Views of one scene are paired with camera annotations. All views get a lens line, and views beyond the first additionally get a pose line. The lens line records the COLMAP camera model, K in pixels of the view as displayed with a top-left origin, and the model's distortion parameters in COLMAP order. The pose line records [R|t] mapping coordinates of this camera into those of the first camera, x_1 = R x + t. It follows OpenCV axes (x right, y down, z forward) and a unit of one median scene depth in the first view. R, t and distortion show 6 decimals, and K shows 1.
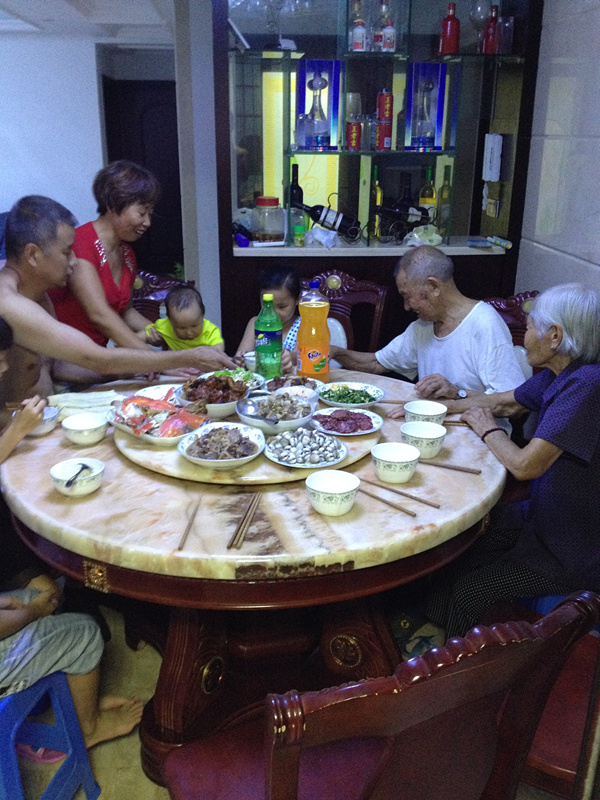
lens RADIAL K [[787.5, 0, 302.0], [0, 787.5, 380.0], [0, 0, 1]] dist [0.011076, 0.002394]
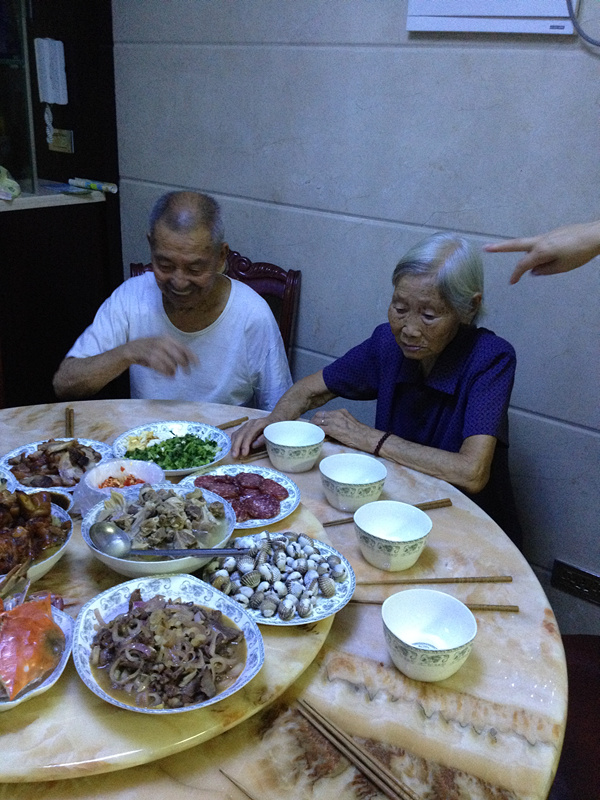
lens RADIAL K [[755.0, 0, 302.7], [0, 755.0, 397.4], [0, 0, 1]] dist [0.175823, -0.386805]
pose [[0.671566, -0.262360, 0.692941, -0.232388], [0.187241, 0.964950, 0.183883, -0.093698], [-0.716896, 0.006257, 0.697152, 0.416749]]
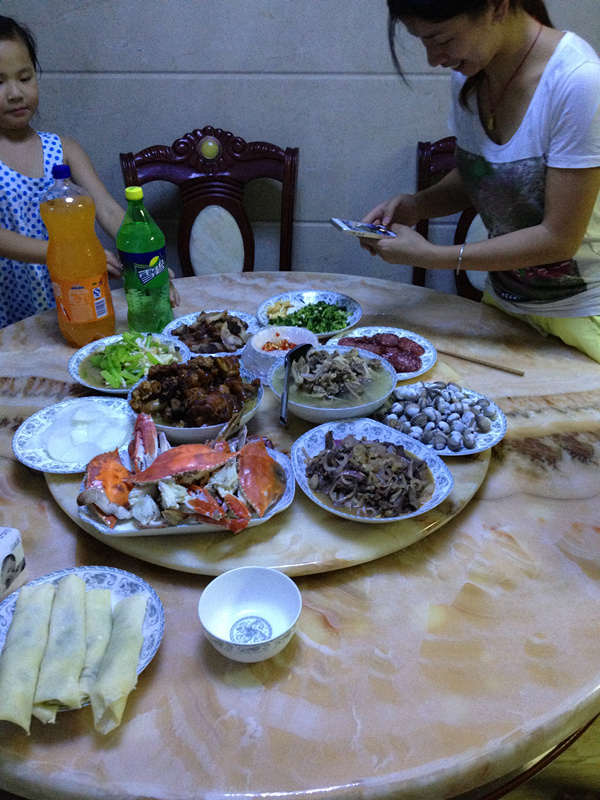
lens RADIAL K [[755.0, 0, 302.7], [0, 755.0, 397.4], [0, 0, 1]] dist [0.175823, -0.386805]
pose [[0.670202, -0.410330, 0.618433, -0.327232], [0.240483, 0.908373, 0.342092, -0.122480], [-0.702138, -0.080548, 0.707470, 0.435702]]
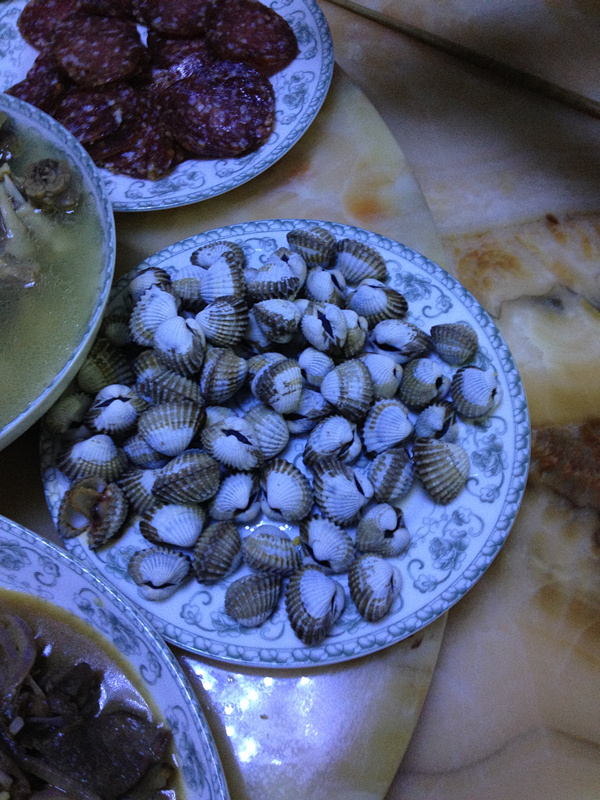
lens RADIAL K [[787.5, 0, 302.0], [0, 787.5, 380.0], [0, 0, 1]] dist [0.011076, 0.002394]
pose [[0.659740, -0.685034, 0.308984, -0.020467], [0.259299, 0.593417, 0.761985, -0.033392], [-0.705342, -0.422592, 0.569129, 0.632988]]
